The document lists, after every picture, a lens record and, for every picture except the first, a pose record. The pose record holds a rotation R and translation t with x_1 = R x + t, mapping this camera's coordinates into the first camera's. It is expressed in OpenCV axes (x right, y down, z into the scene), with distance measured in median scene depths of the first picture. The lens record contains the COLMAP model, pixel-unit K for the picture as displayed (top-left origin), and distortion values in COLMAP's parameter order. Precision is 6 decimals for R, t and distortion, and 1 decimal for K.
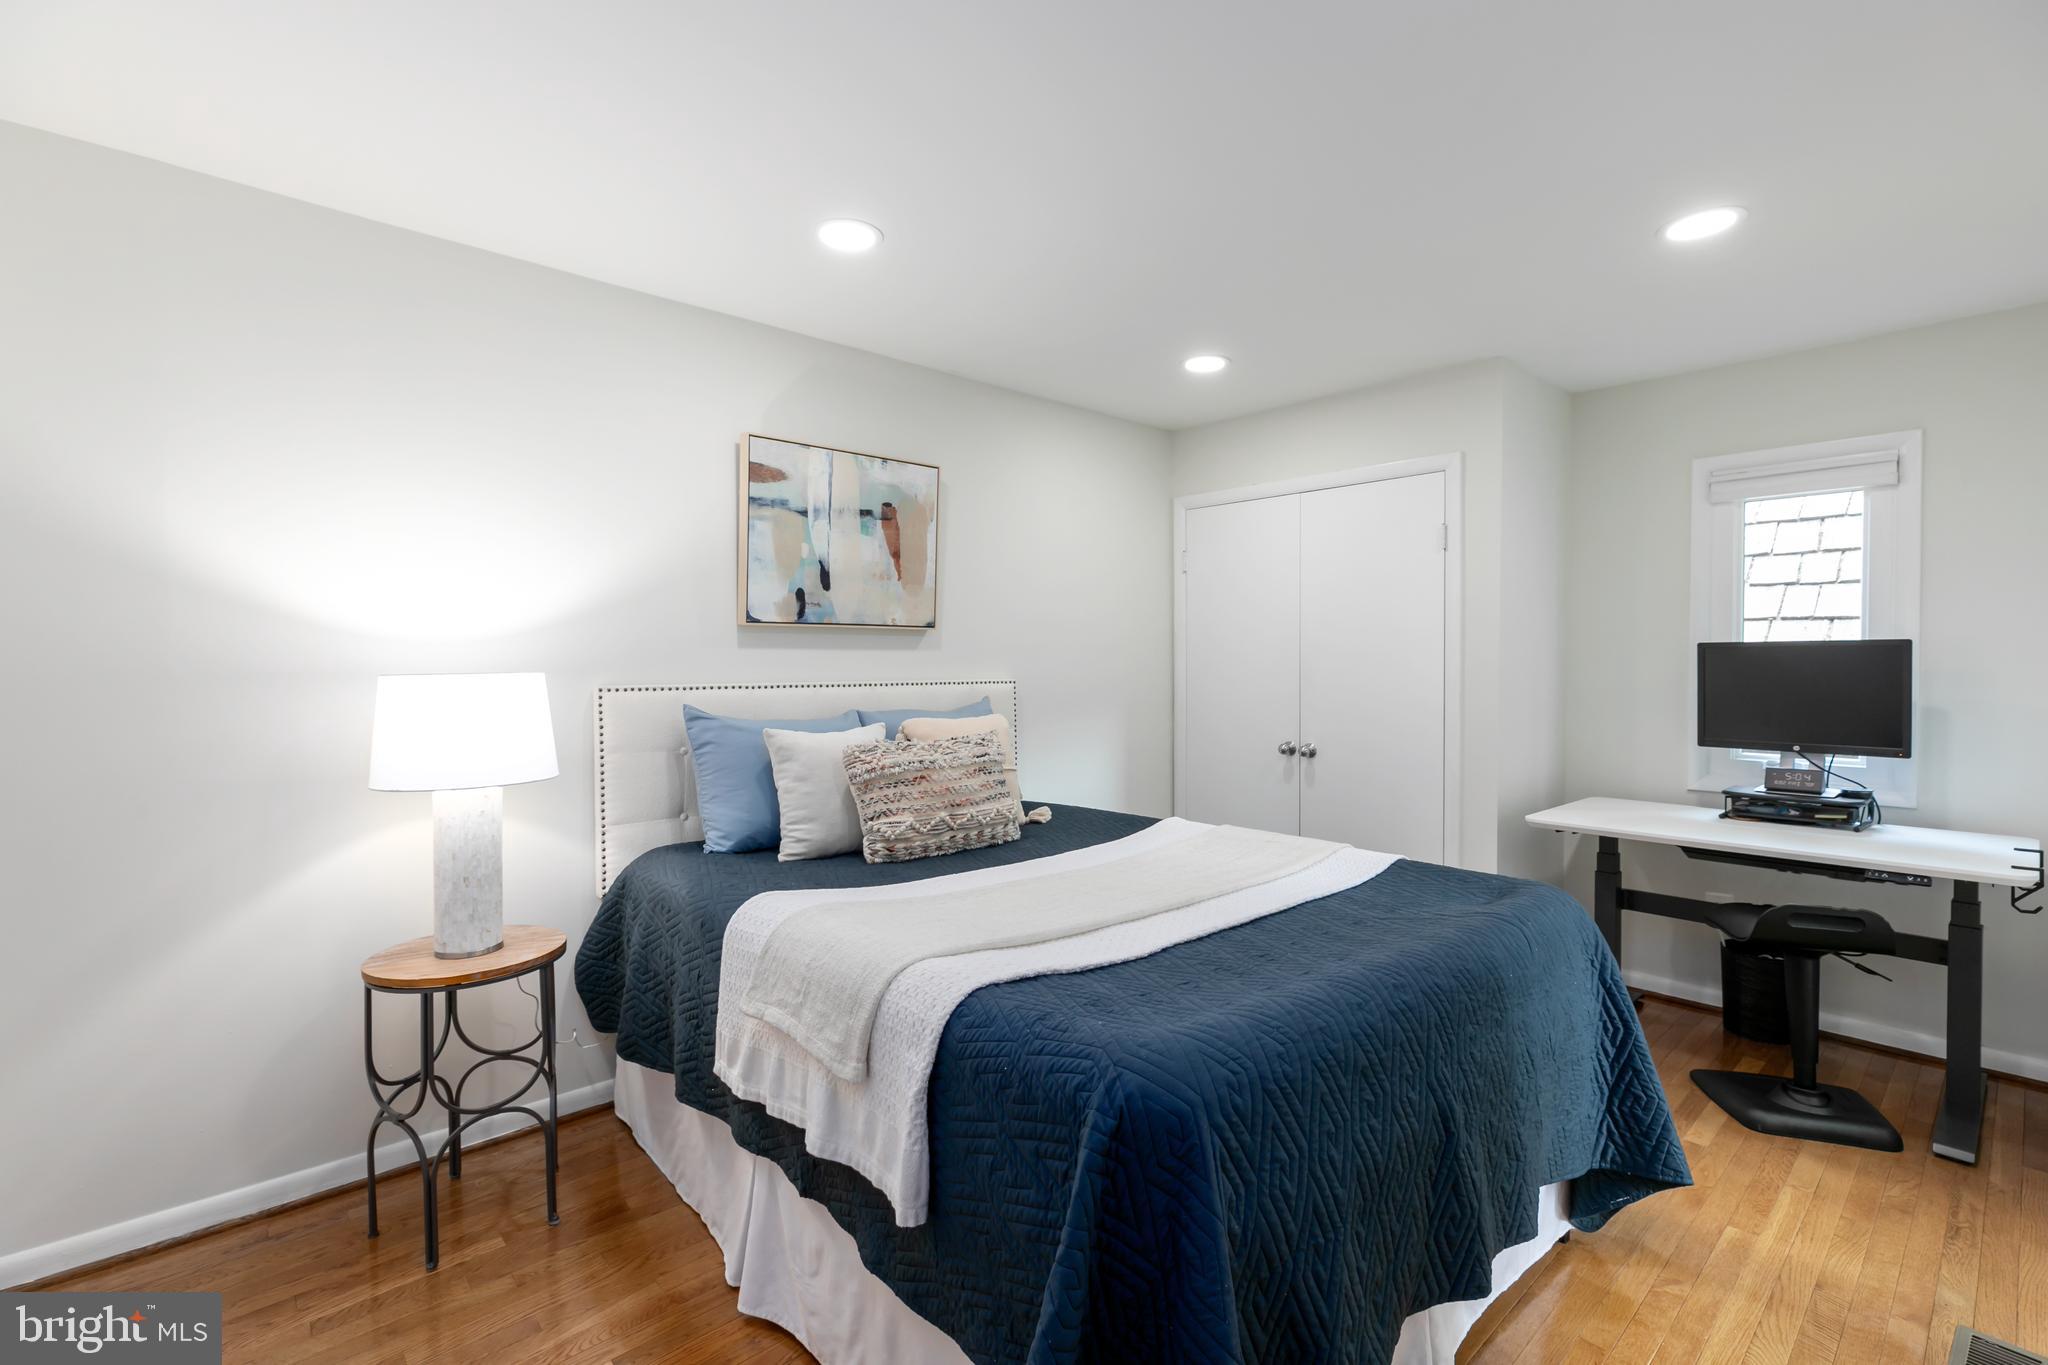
lens RADIAL K [[947.9, 0, 1005.3], [0, 947.9, 695.0], [0, 0, 1]] dist [-0.001023, -0.000256]
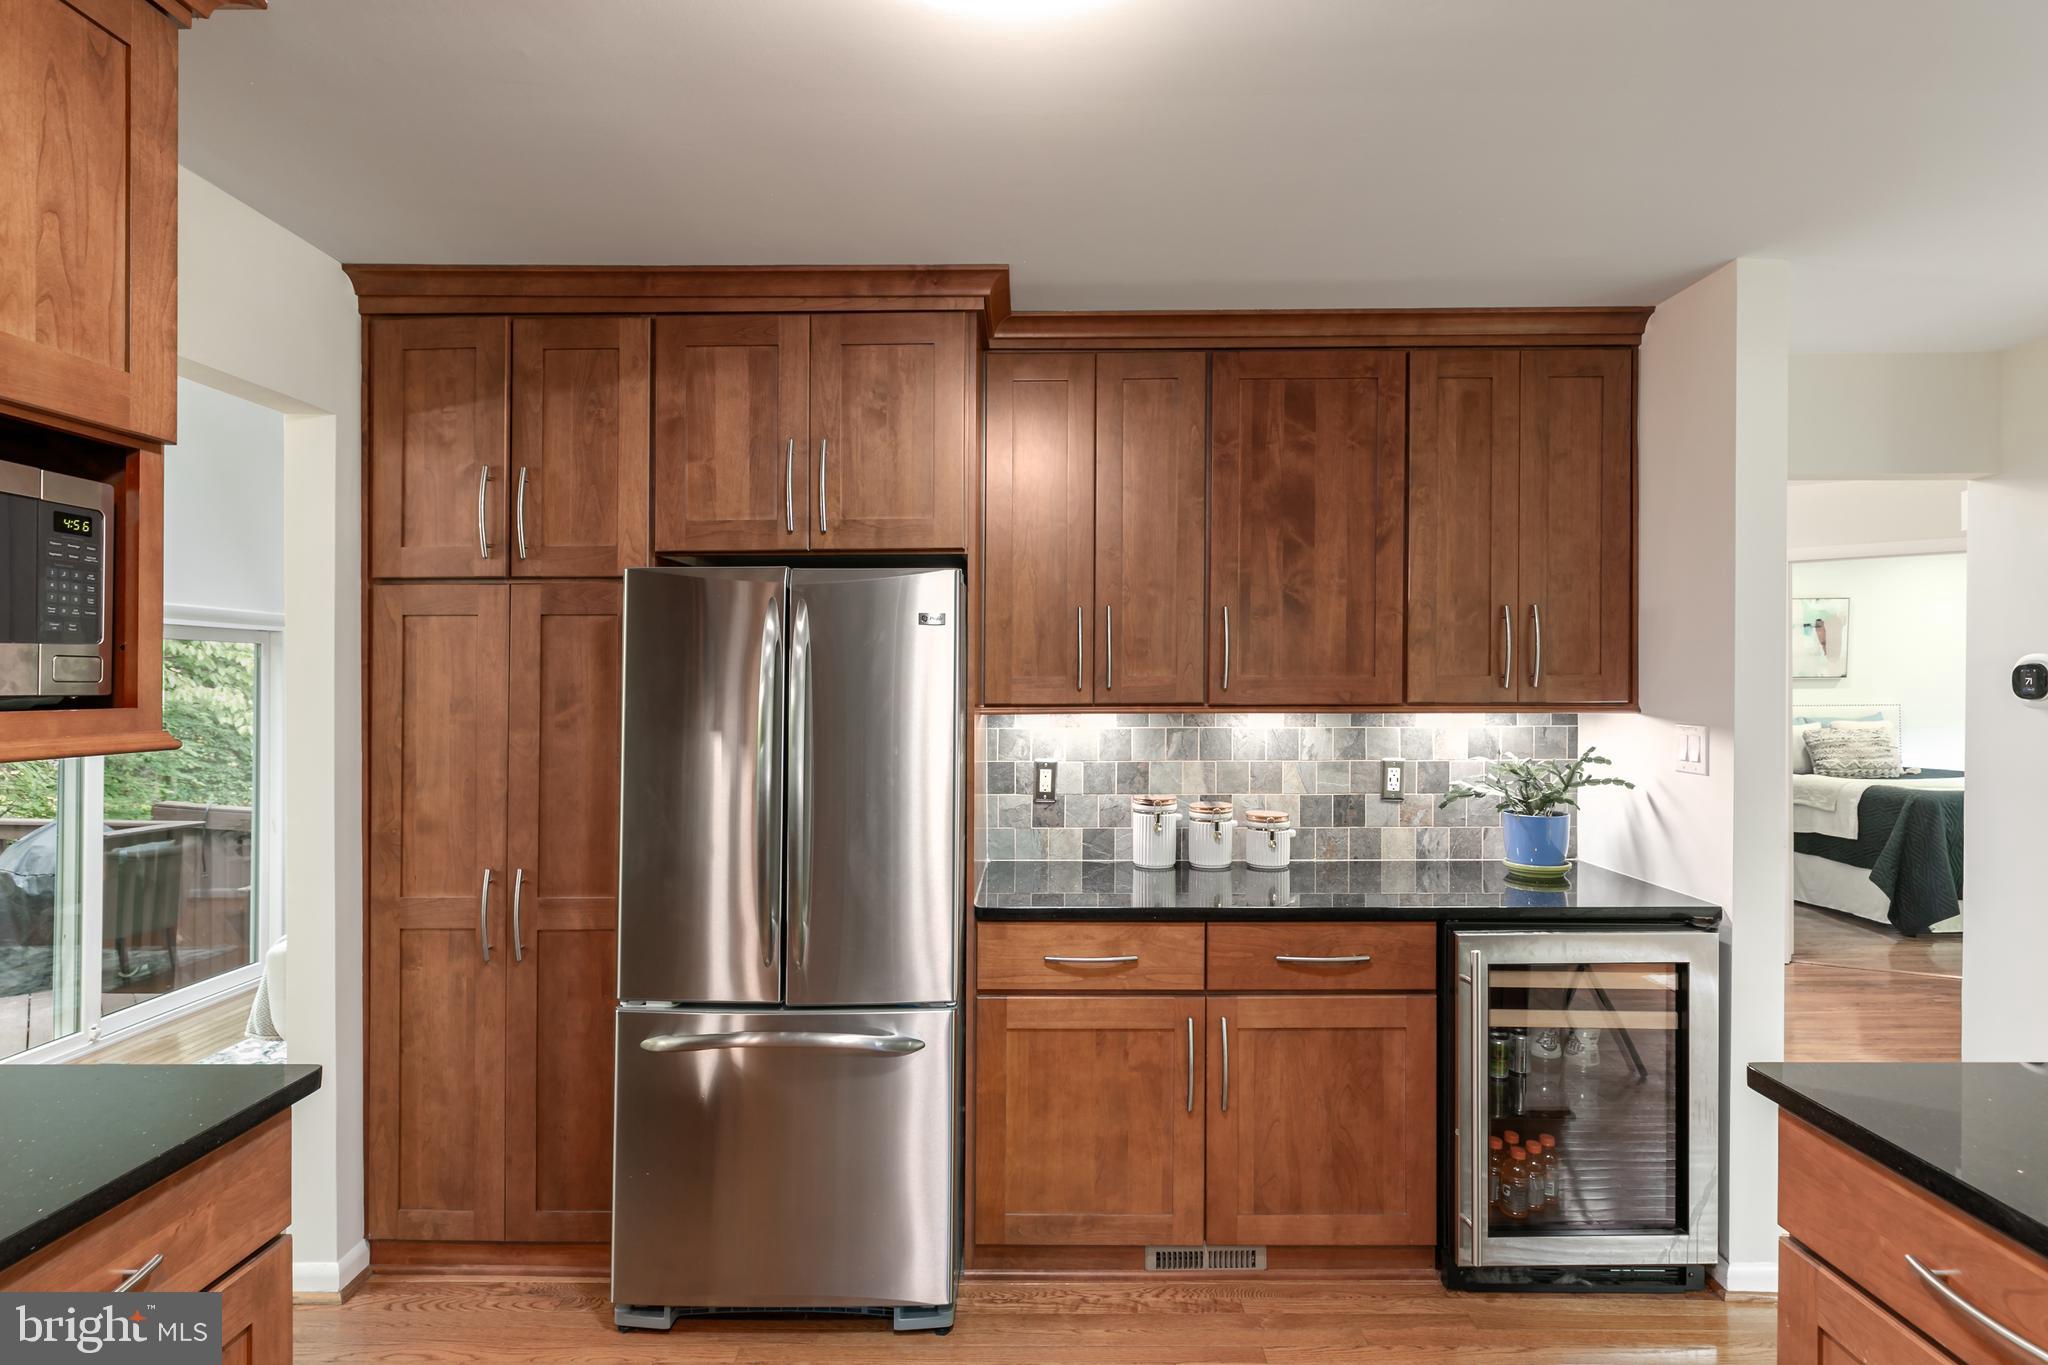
lens RADIAL K [[987.7, 0, 1029.7], [0, 987.7, 696.8], [0, 0, 1]] dist [-0.010429, 0.000962]
pose [[0.738626, 0.002962, -0.674109, 0.052256], [-0.011281, 0.999905, -0.007967, 0.007677], [0.674021, 0.013489, 0.738589, -1.827050]]
